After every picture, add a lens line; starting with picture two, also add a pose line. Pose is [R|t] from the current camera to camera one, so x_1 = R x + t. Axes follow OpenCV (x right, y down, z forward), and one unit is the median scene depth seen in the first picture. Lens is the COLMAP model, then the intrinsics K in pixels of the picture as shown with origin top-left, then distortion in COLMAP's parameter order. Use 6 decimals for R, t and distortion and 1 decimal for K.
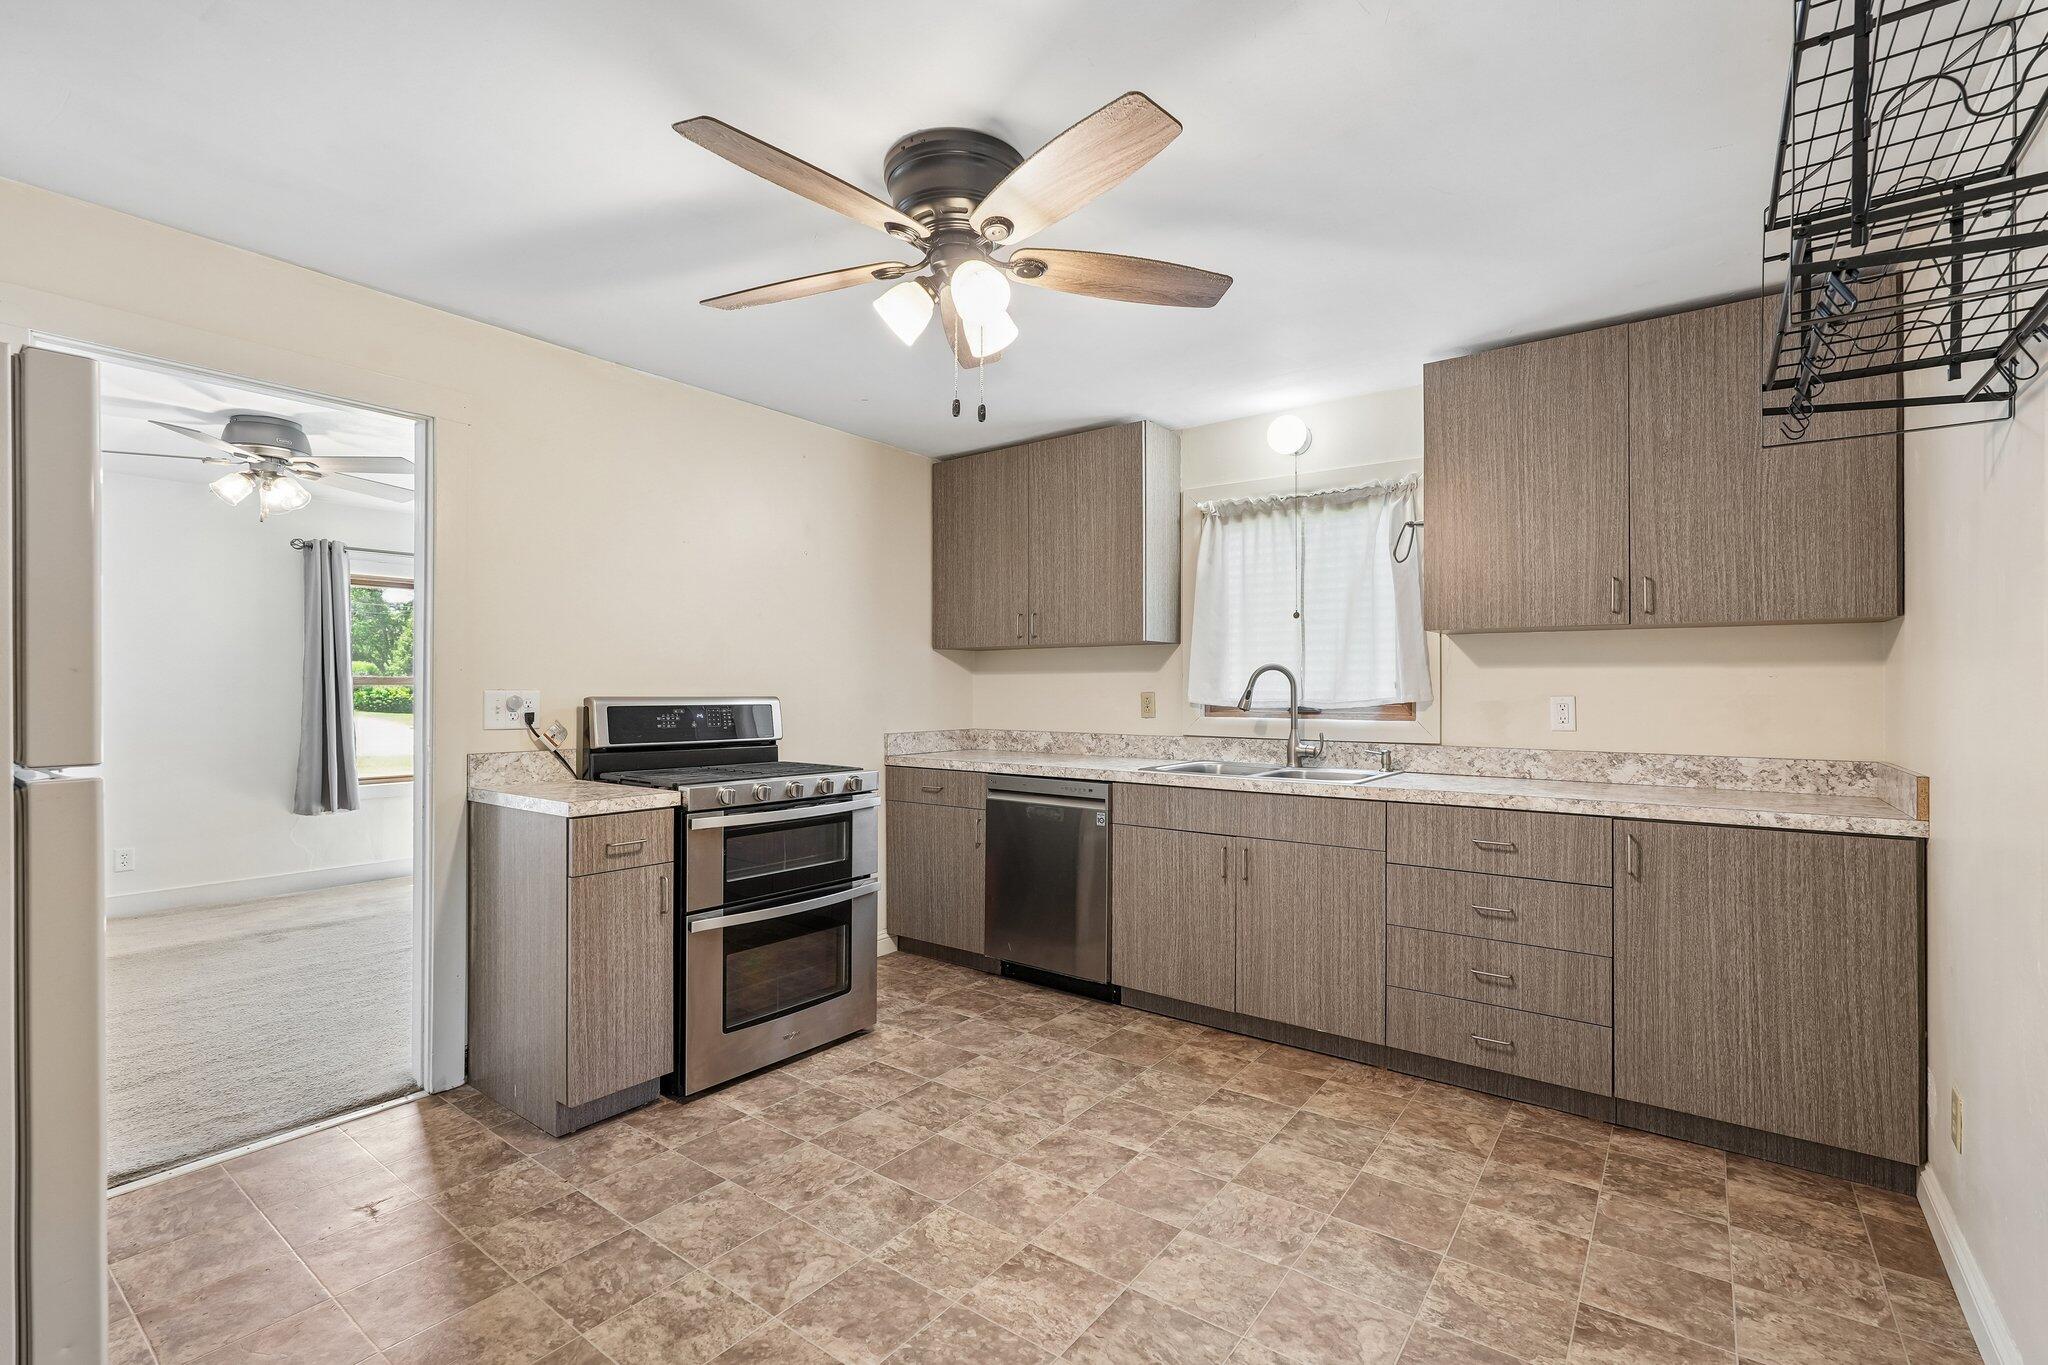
lens RADIAL K [[907.3, 0, 1018.8], [0, 907.3, 685.6], [0, 0, 1]] dist [-0.022852, 0.009875]
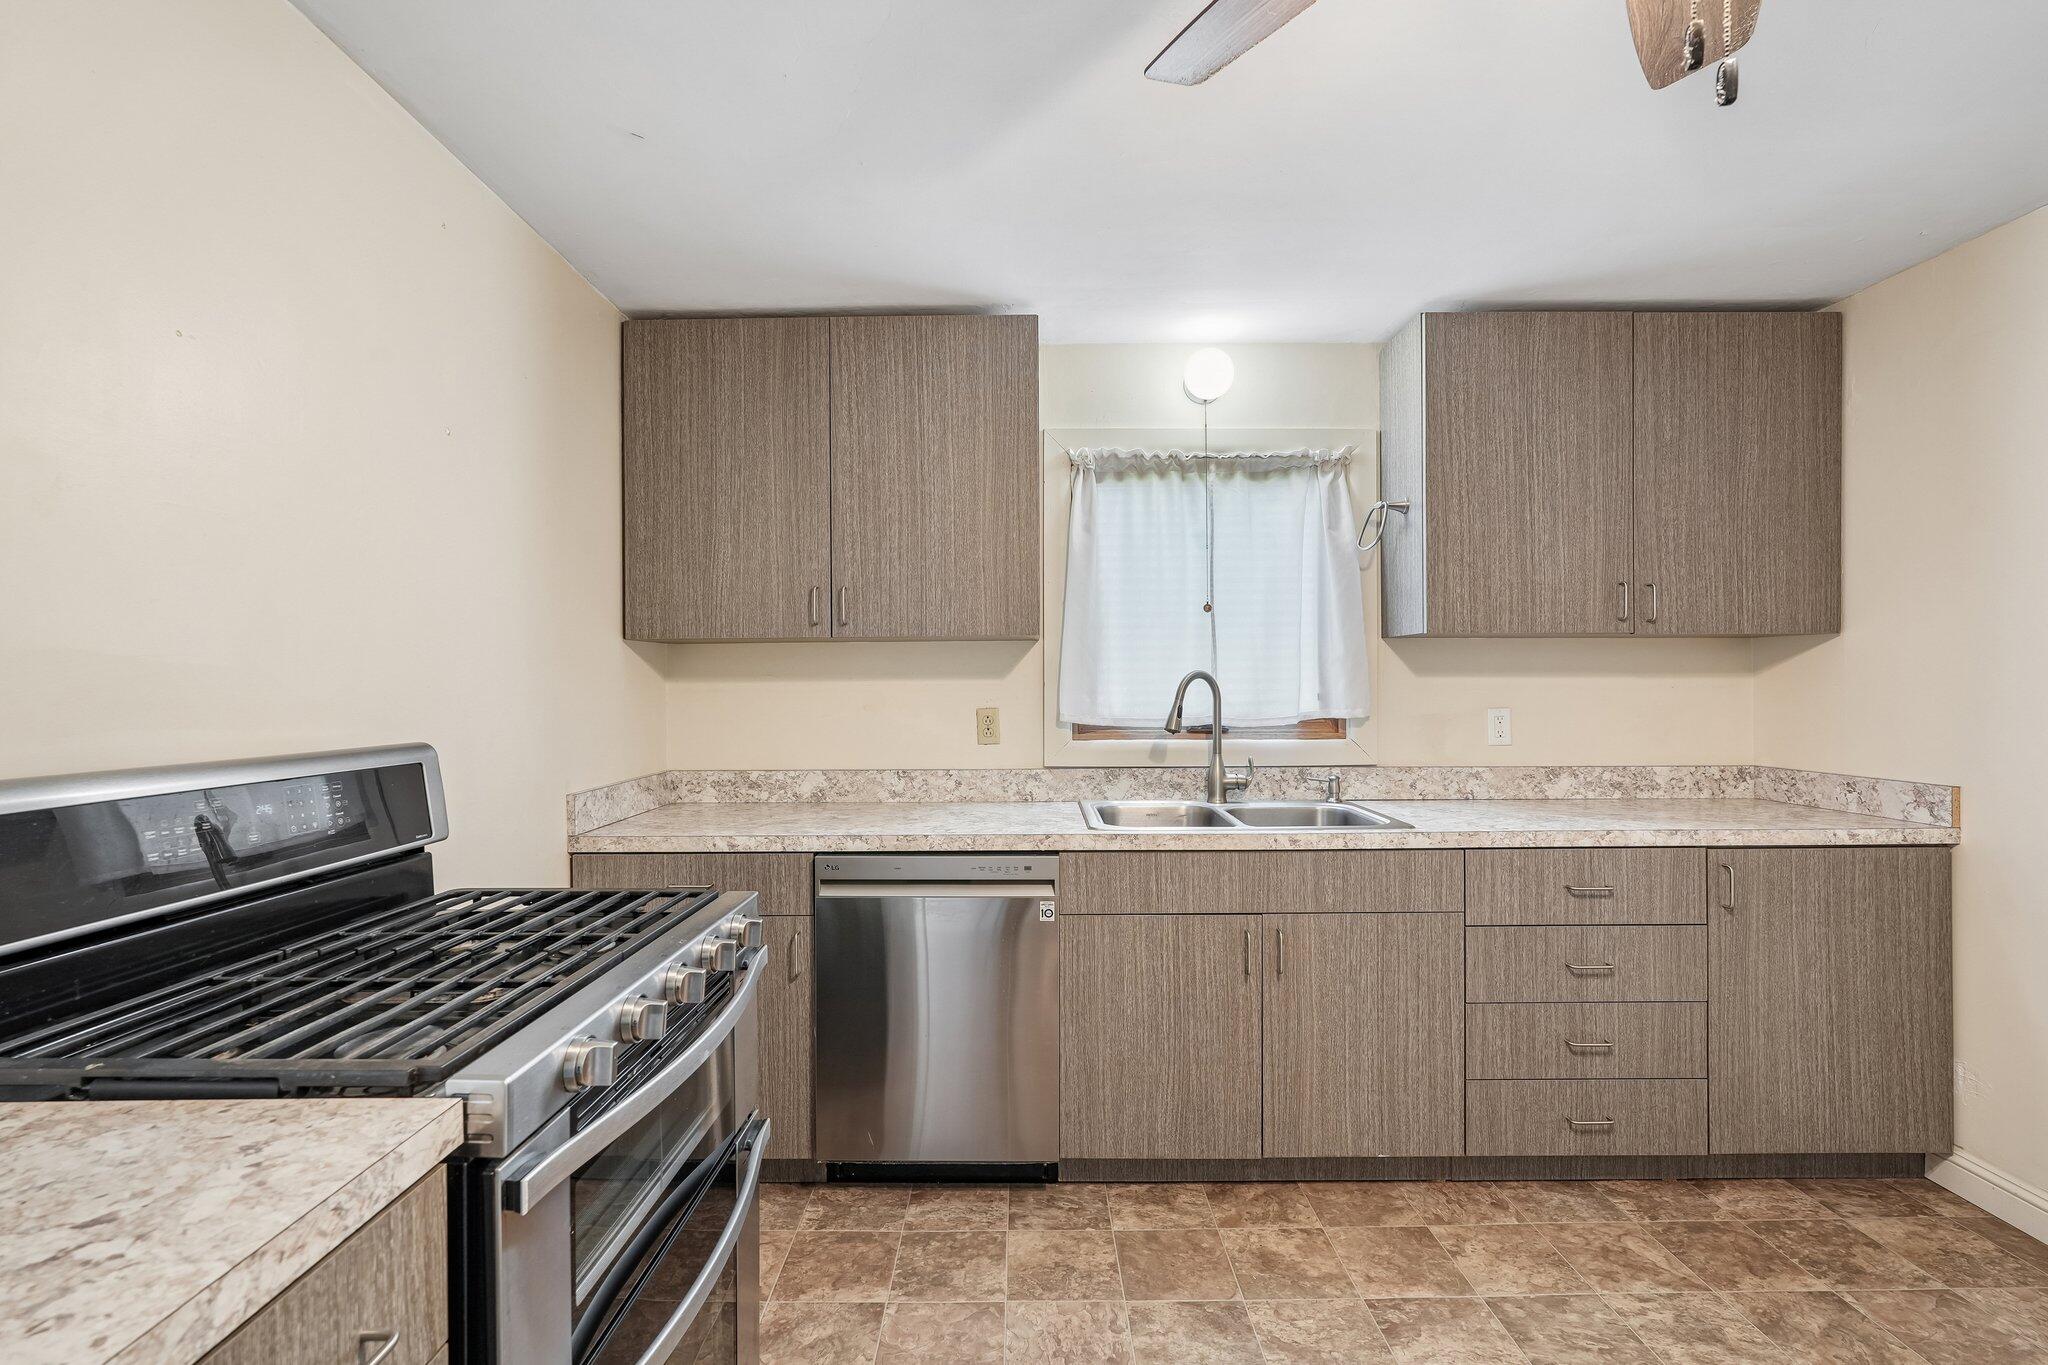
lens RADIAL K [[909.0, 0, 1020.3], [0, 909.0, 684.5], [0, 0, 1]] dist [-0.019125, 0.008540]
pose [[0.798367, -0.007499, 0.602125, -0.377499], [0.003904, 0.999966, 0.007277, -0.022840], [-0.602159, -0.003459, 0.798369, 0.598091]]
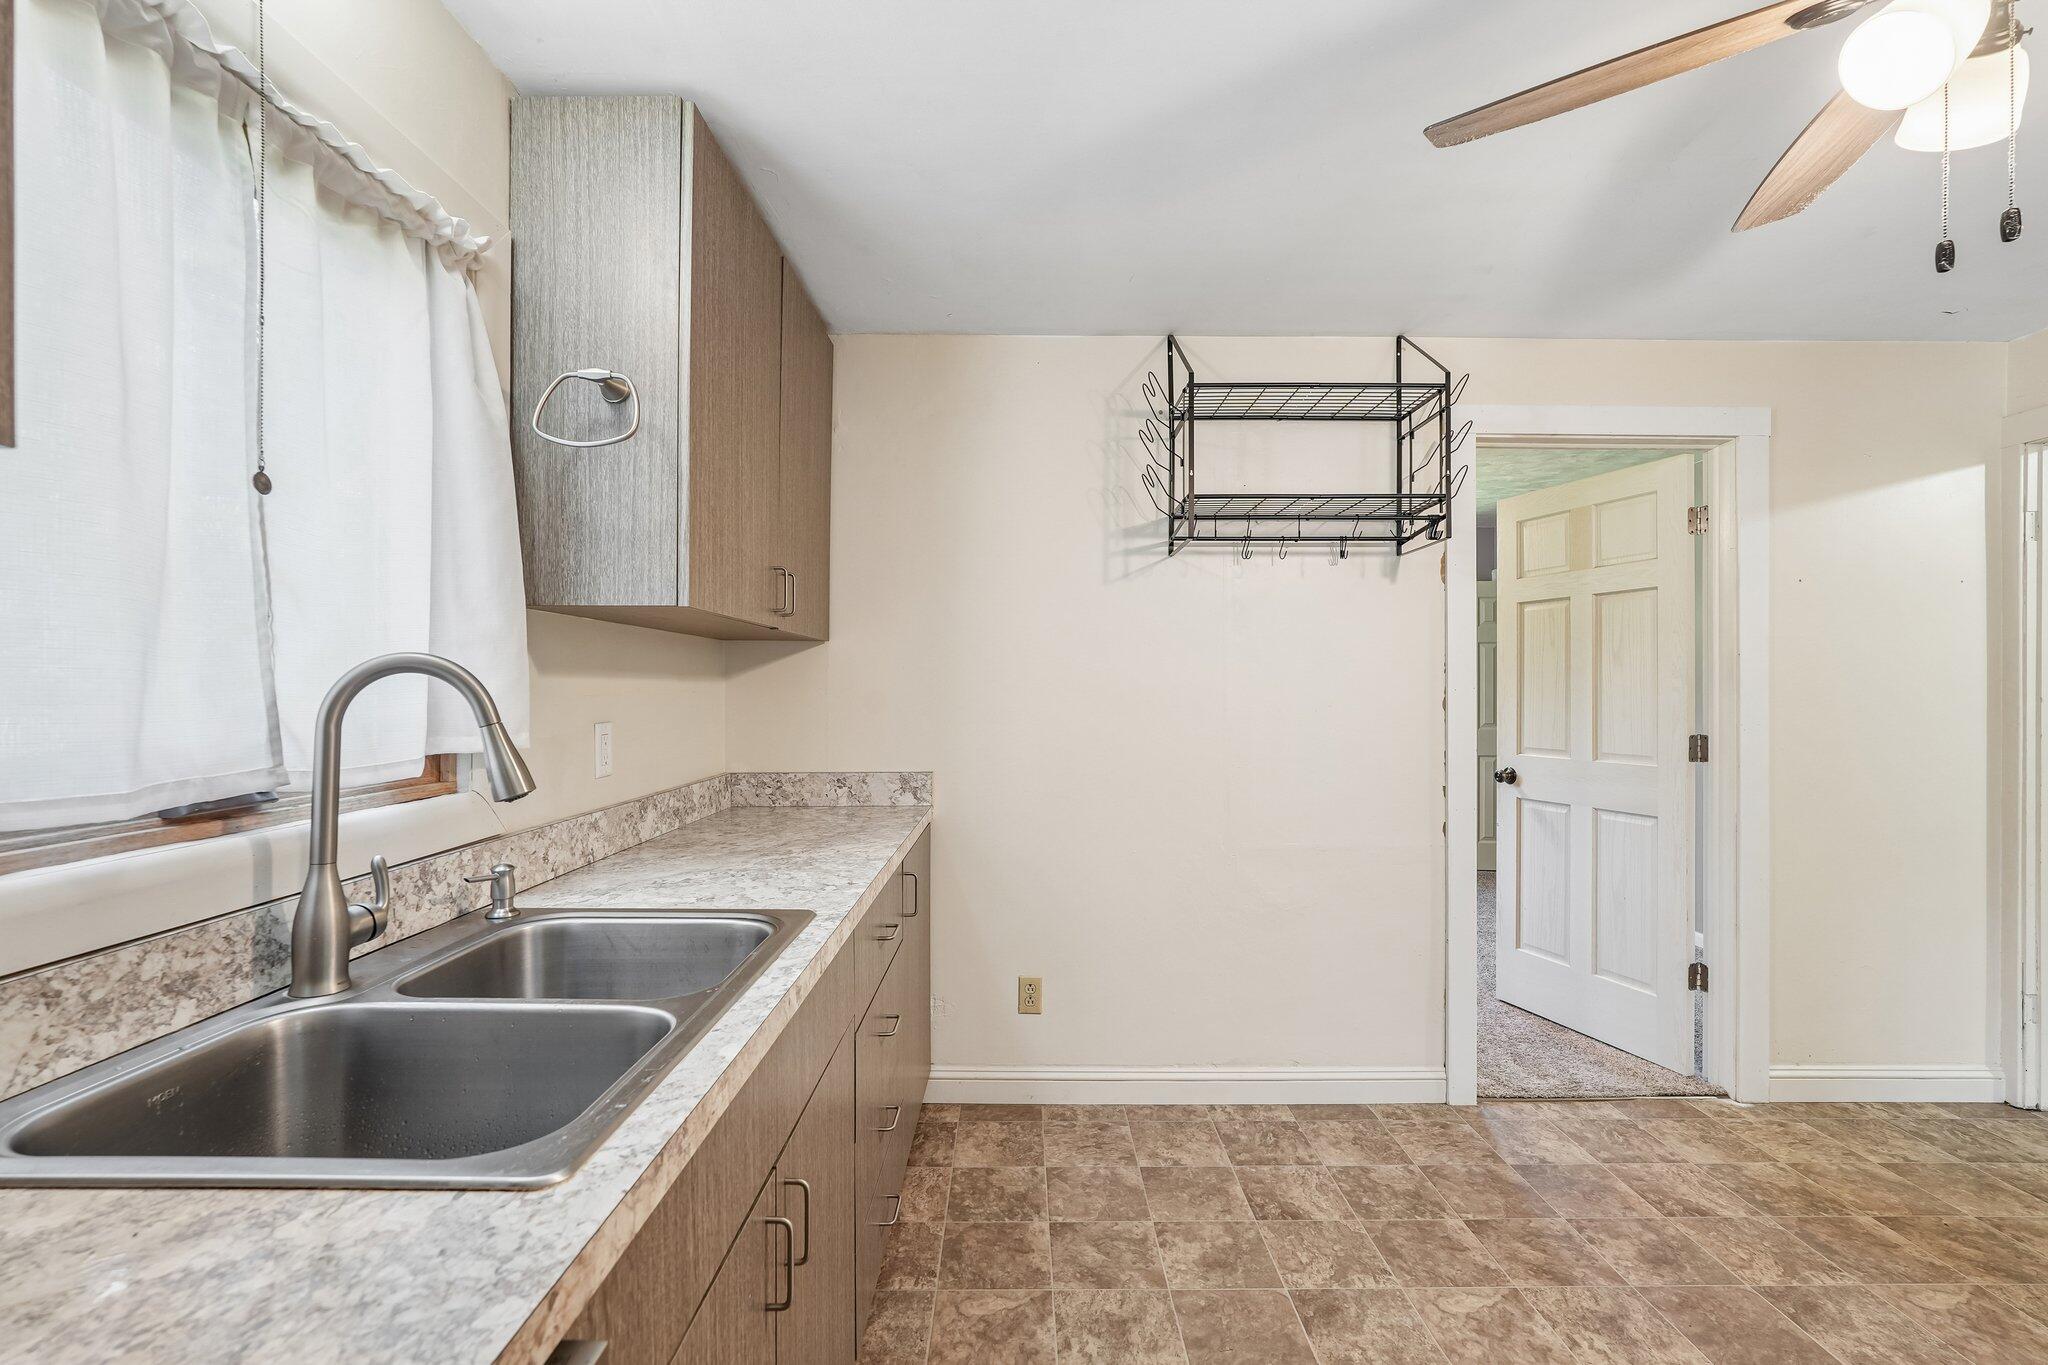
lens RADIAL K [[924.4, 0, 1022.8], [0, 924.4, 683.6], [0, 0, 1]] dist [-0.016358, 0.008770]
pose [[-0.606353, -0.001269, 0.795195, -0.103120], [-0.006752, 0.999971, -0.003553, -0.016734], [-0.795167, -0.007523, -0.606344, 1.252568]]
